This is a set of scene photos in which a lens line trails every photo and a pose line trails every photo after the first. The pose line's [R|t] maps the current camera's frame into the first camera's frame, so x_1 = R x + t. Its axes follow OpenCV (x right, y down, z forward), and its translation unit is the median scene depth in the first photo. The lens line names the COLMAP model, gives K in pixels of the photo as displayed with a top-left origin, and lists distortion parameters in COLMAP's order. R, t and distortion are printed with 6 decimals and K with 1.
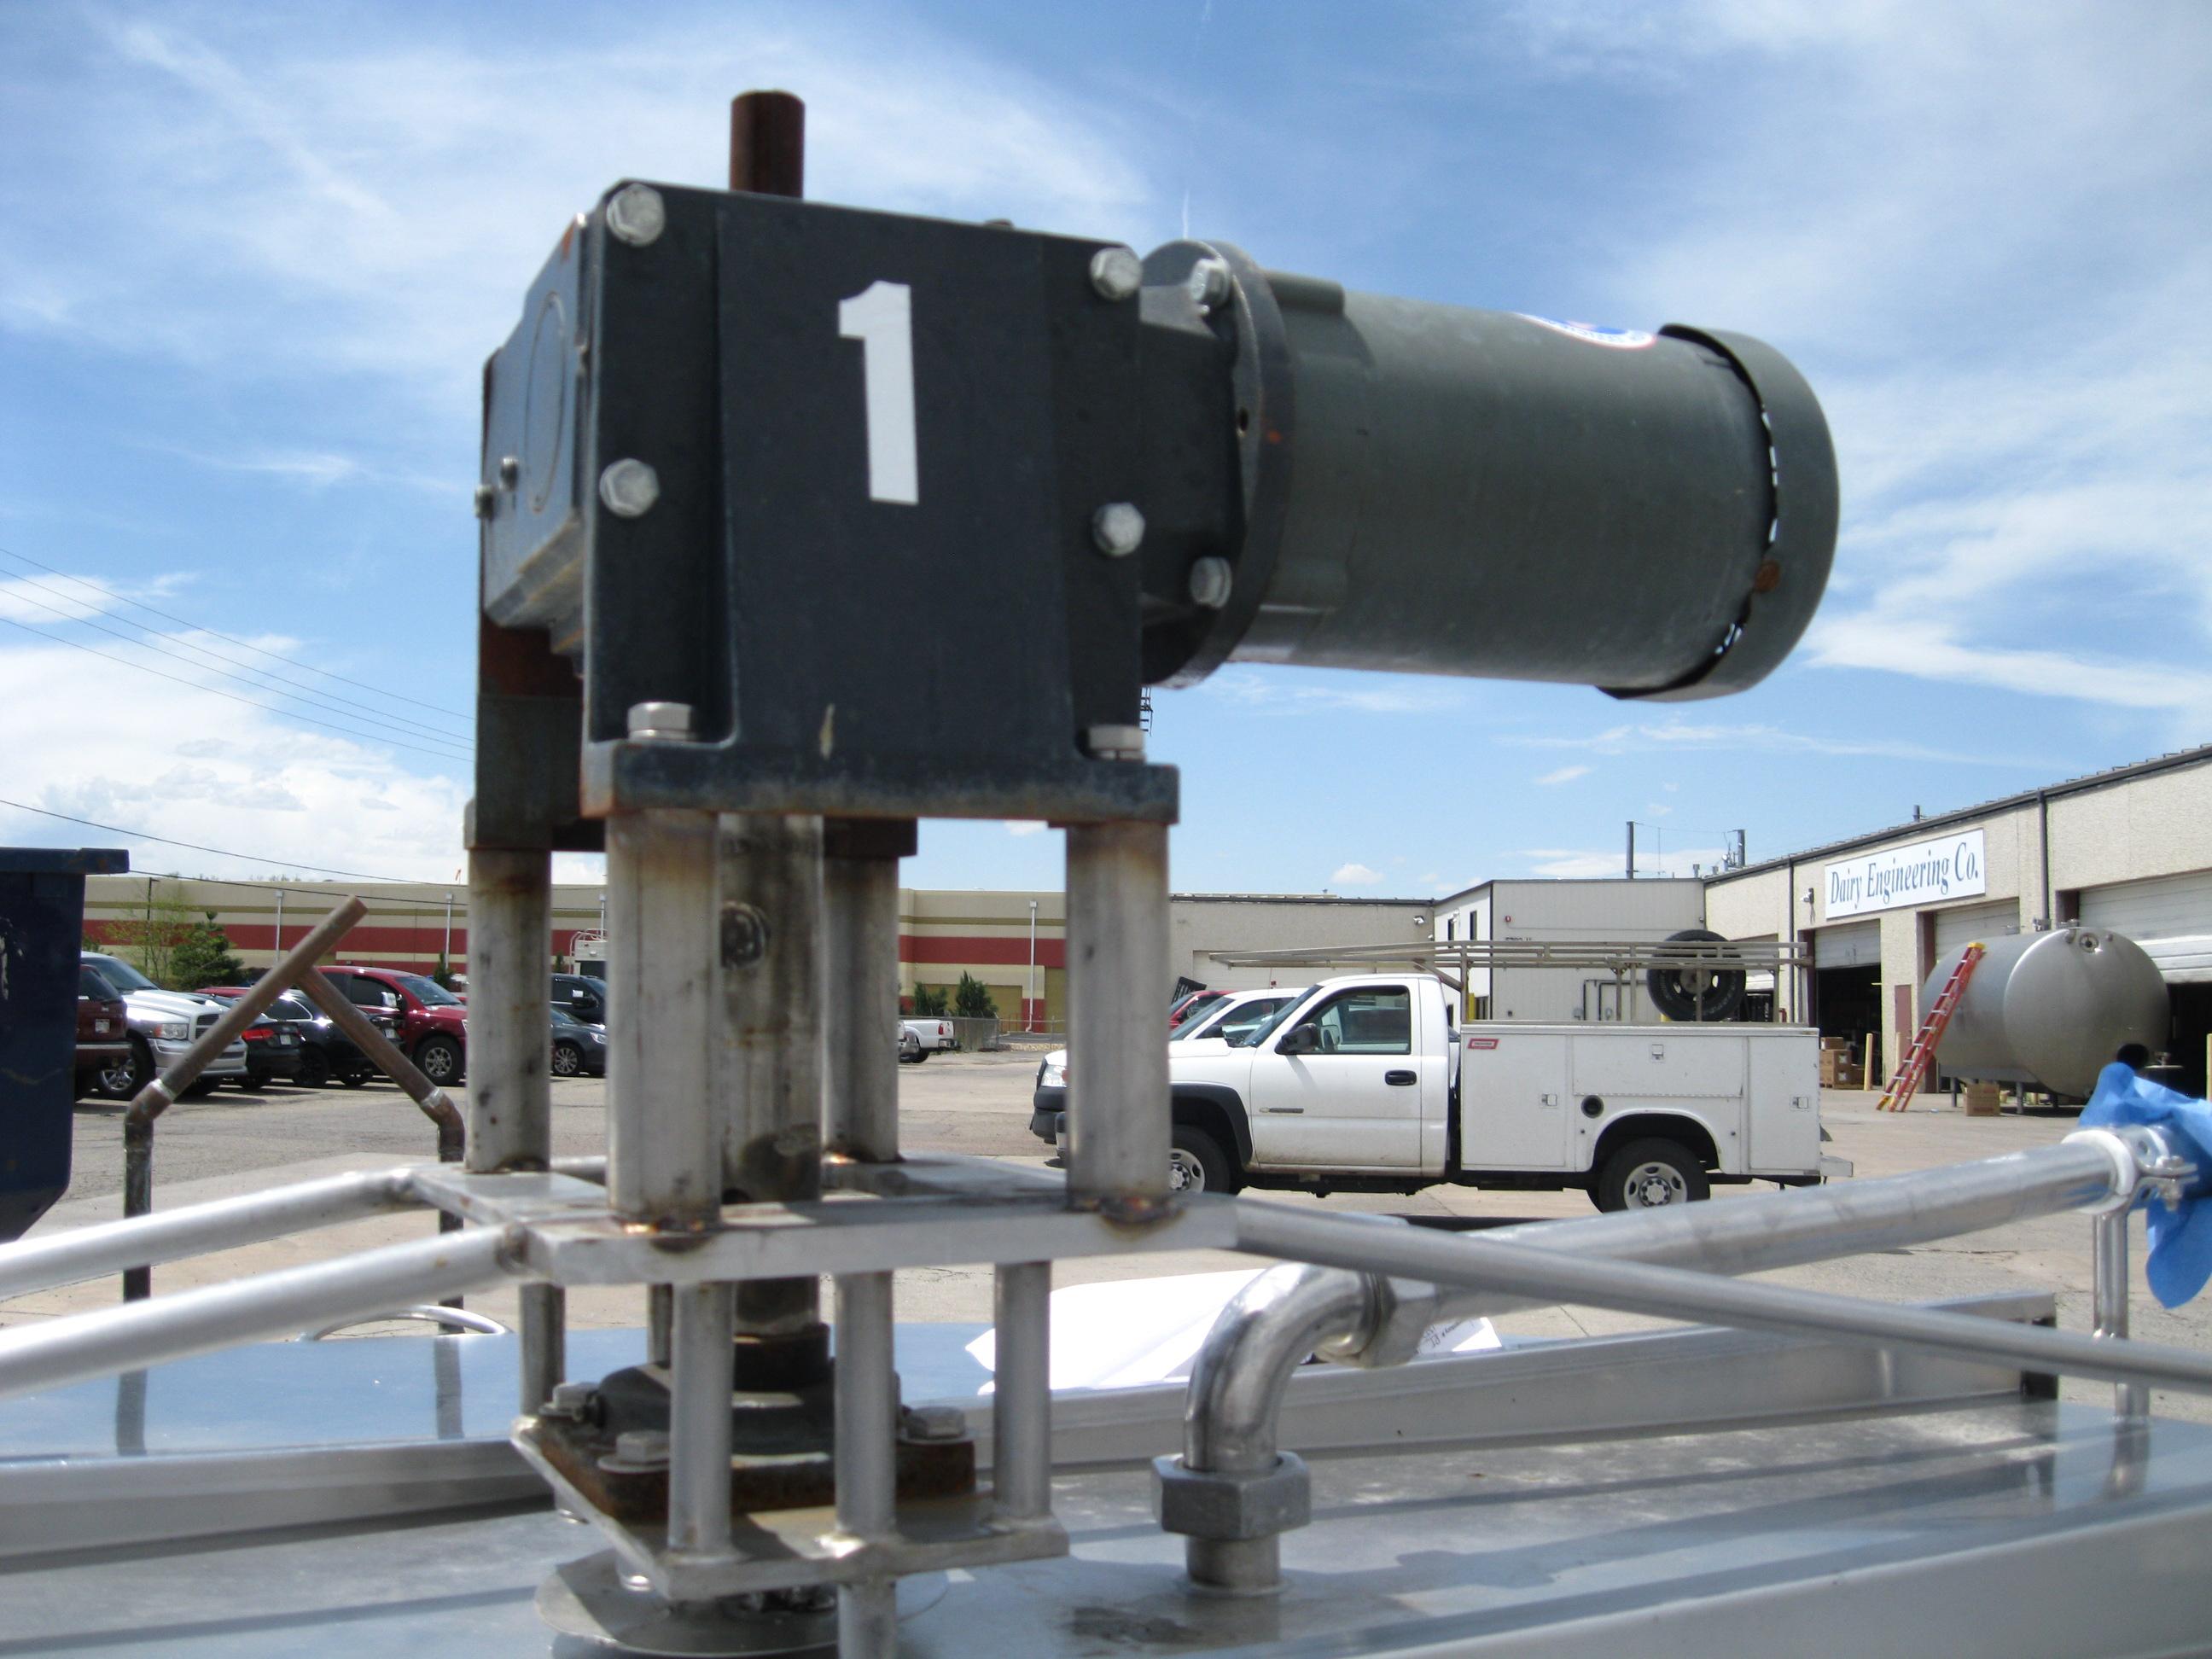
lens RADIAL K [[2303.8, 0, 1106.0], [0, 2303.8, 829.5], [0, 0, 1]] dist [-0.149411, 0.093457]
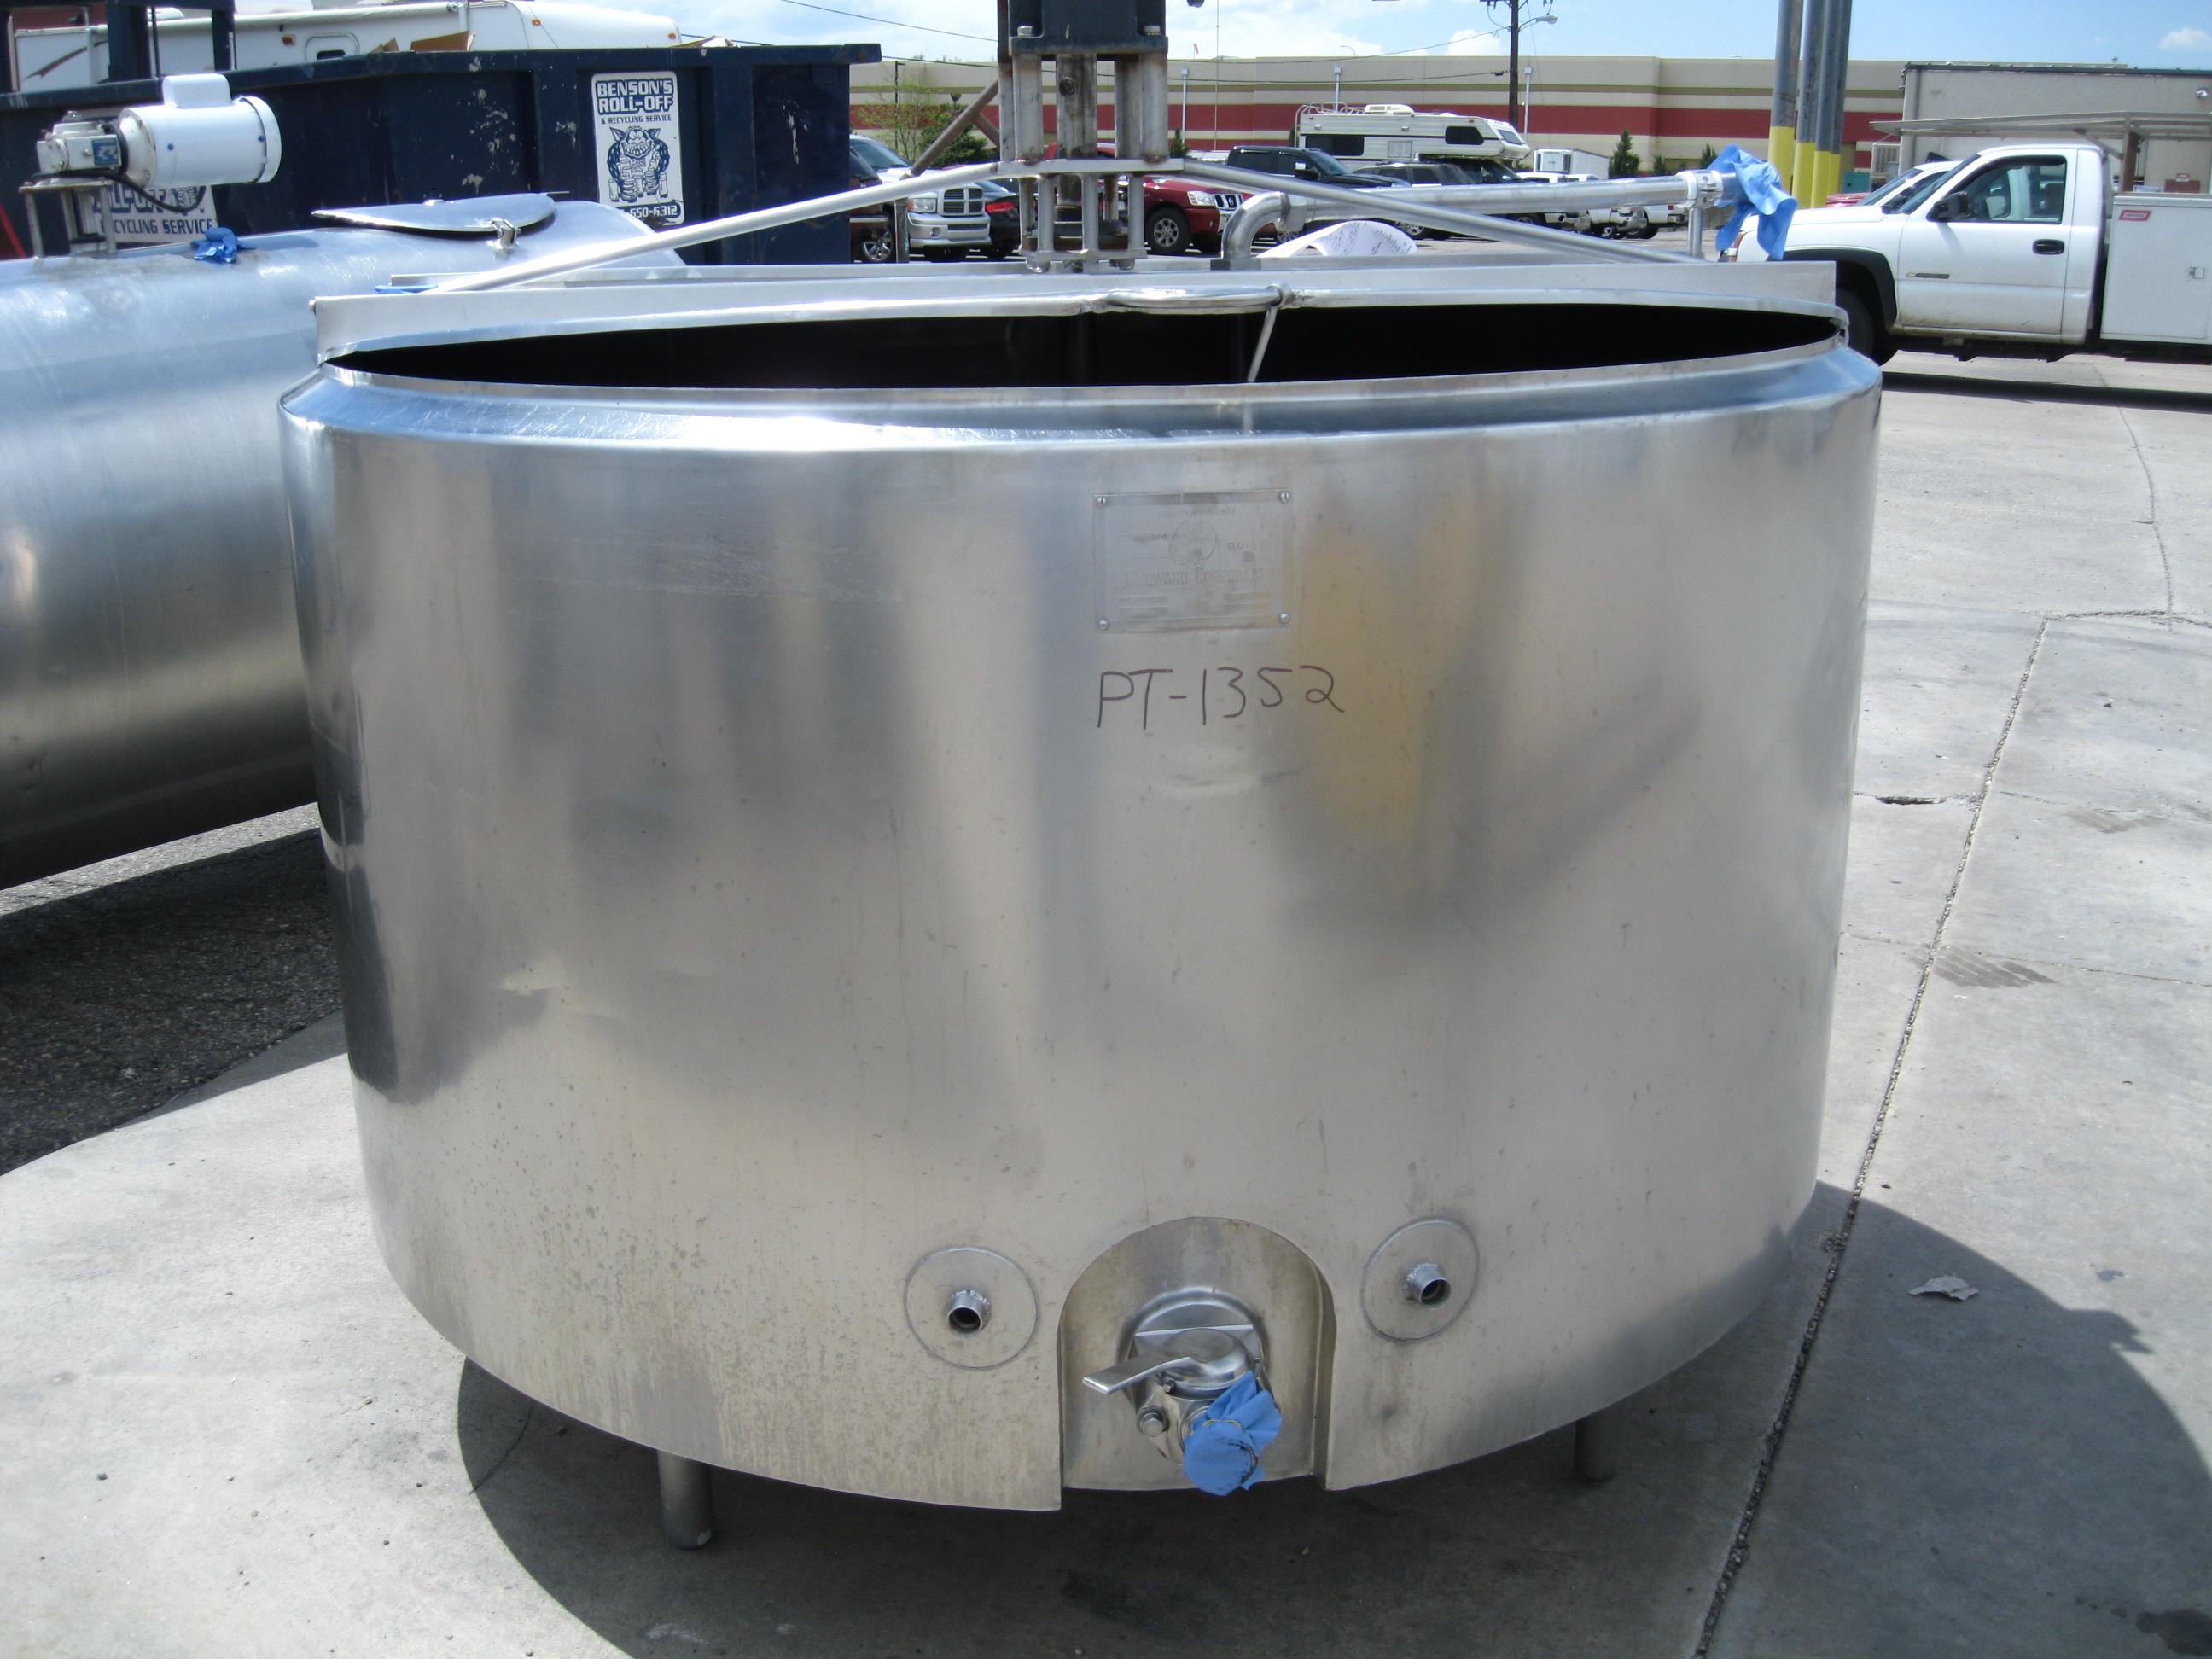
lens RADIAL K [[2303.8, 0, 1106.0], [0, 2303.8, 829.5], [0, 0, 1]] dist [-0.149411, 0.093457]
pose [[0.950706, 0.076531, -0.300501, 0.047510], [0.032694, 0.938927, 0.342559, -0.003413], [0.308365, -0.335498, 0.890142, -0.112871]]
